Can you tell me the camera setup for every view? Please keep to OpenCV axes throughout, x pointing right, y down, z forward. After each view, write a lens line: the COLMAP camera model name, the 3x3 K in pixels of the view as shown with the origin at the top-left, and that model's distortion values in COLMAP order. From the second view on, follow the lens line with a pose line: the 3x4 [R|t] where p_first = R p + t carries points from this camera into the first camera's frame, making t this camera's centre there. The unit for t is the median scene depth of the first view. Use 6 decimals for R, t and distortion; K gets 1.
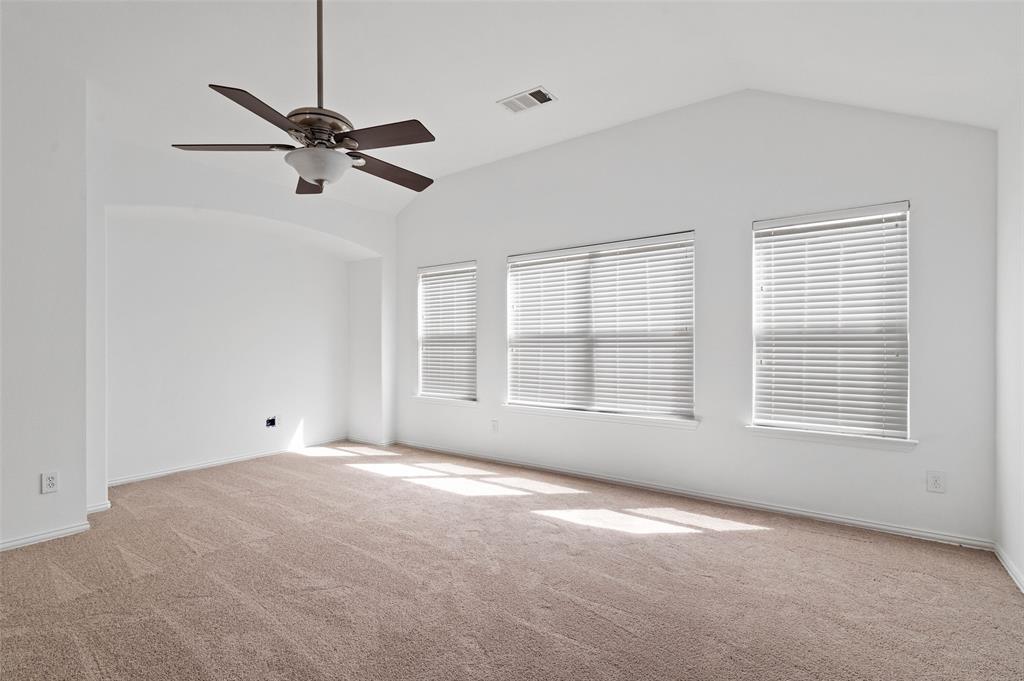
lens RADIAL K [[471.7, 0, 511.3], [0, 471.7, 343.2], [0, 0, 1]] dist [-0.008422, -0.000441]
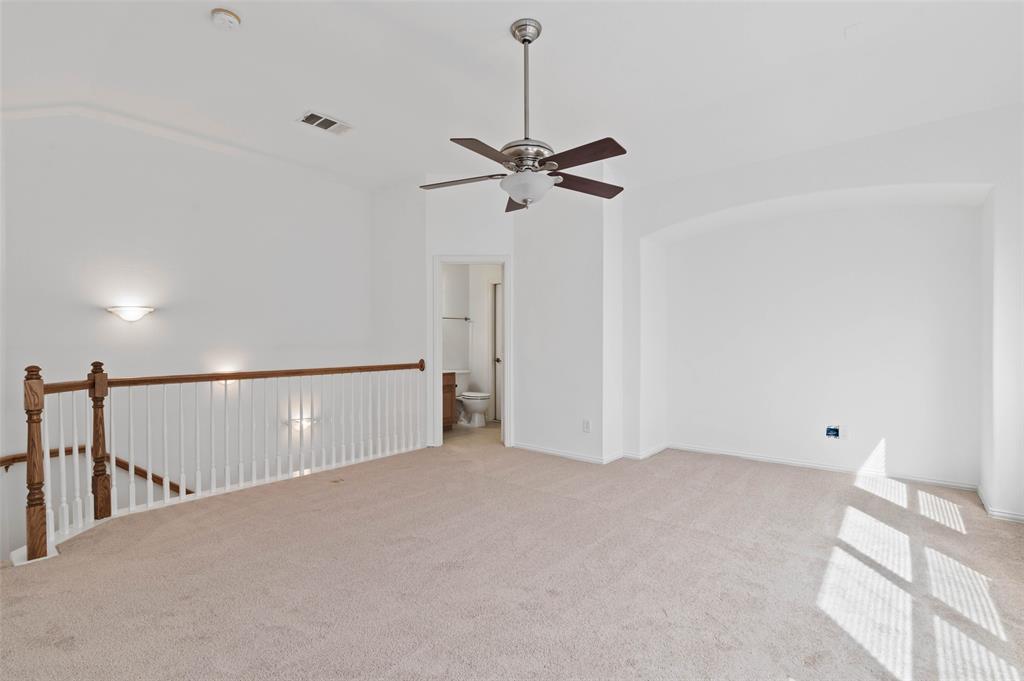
lens RADIAL K [[471.7, 0, 511.5], [0, 471.7, 341.8], [0, 0, 1]] dist [-0.008422, -0.000441]
pose [[-0.078027, 0.004066, -0.996943, 0.531284], [0.006132, 0.999975, 0.003598, 0.002099], [0.996932, -0.005833, -0.078050, 0.722700]]
